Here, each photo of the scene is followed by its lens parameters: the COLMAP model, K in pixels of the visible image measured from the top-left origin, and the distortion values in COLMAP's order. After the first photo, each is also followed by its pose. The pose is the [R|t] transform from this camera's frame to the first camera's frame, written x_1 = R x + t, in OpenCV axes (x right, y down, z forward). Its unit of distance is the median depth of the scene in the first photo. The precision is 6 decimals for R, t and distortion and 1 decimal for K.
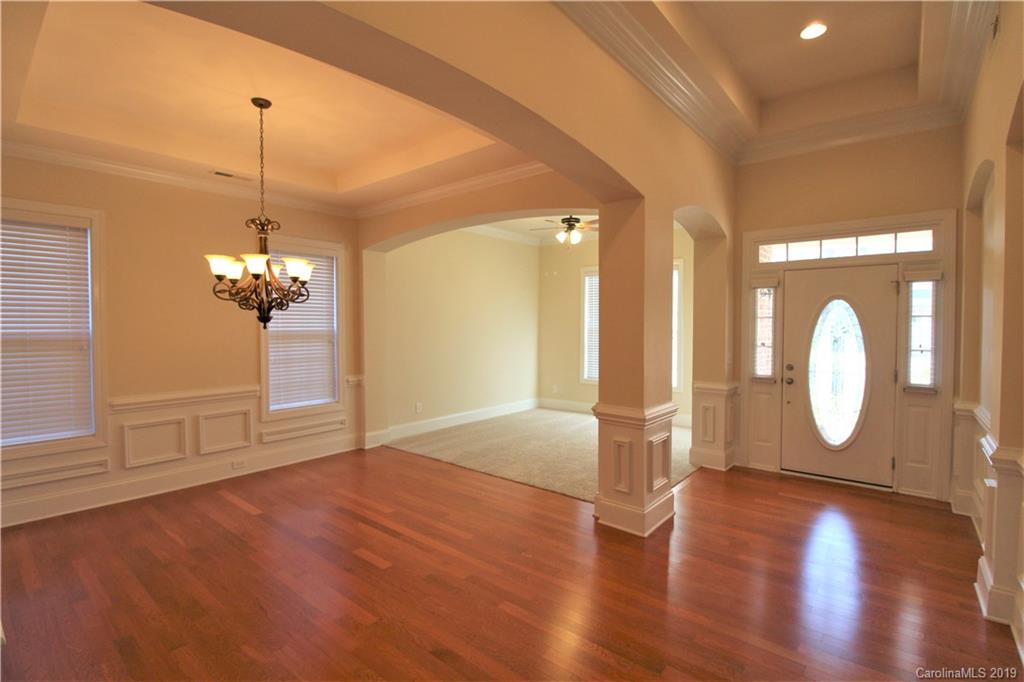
lens RADIAL K [[476.9, 0, 515.3], [0, 476.9, 336.5], [0, 0, 1]] dist [-0.013079, -0.003263]
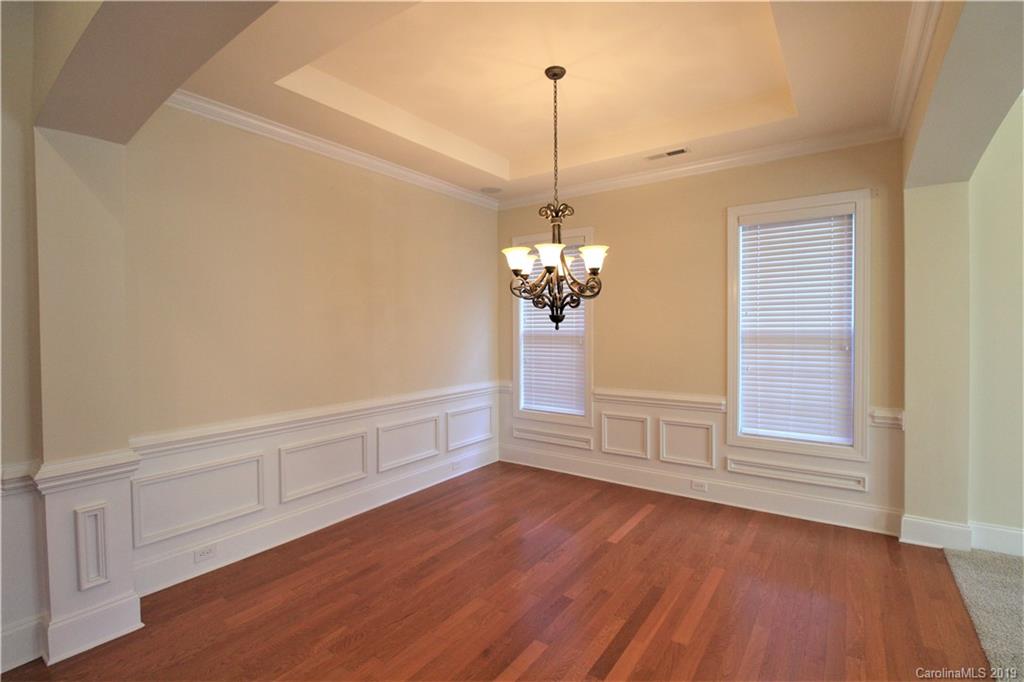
lens RADIAL K [[476.9, 0, 517.9], [0, 476.9, 332.7], [0, 0, 1]] dist [-0.013079, -0.003263]
pose [[0.086694, 0.023141, -0.995966, 0.286436], [-0.017496, 0.999611, 0.021702, -0.023571], [0.996081, 0.015544, 0.087065, 0.718635]]
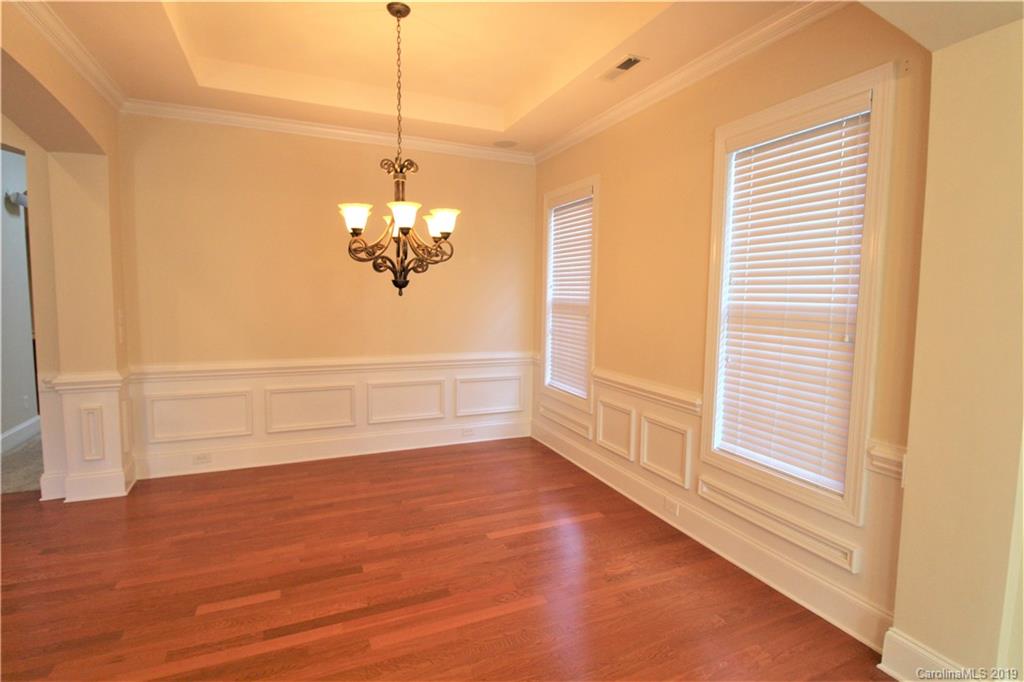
lens RADIAL K [[501.6, 0, 516.3], [0, 501.6, 334.6], [0, 0, 1]] dist [-0.009805, -0.001152]
pose [[-0.441967, 0.079597, -0.893493, 0.135433], [-0.031498, 0.994064, 0.104137, -0.038383], [0.896478, 0.074169, -0.436836, 1.317712]]
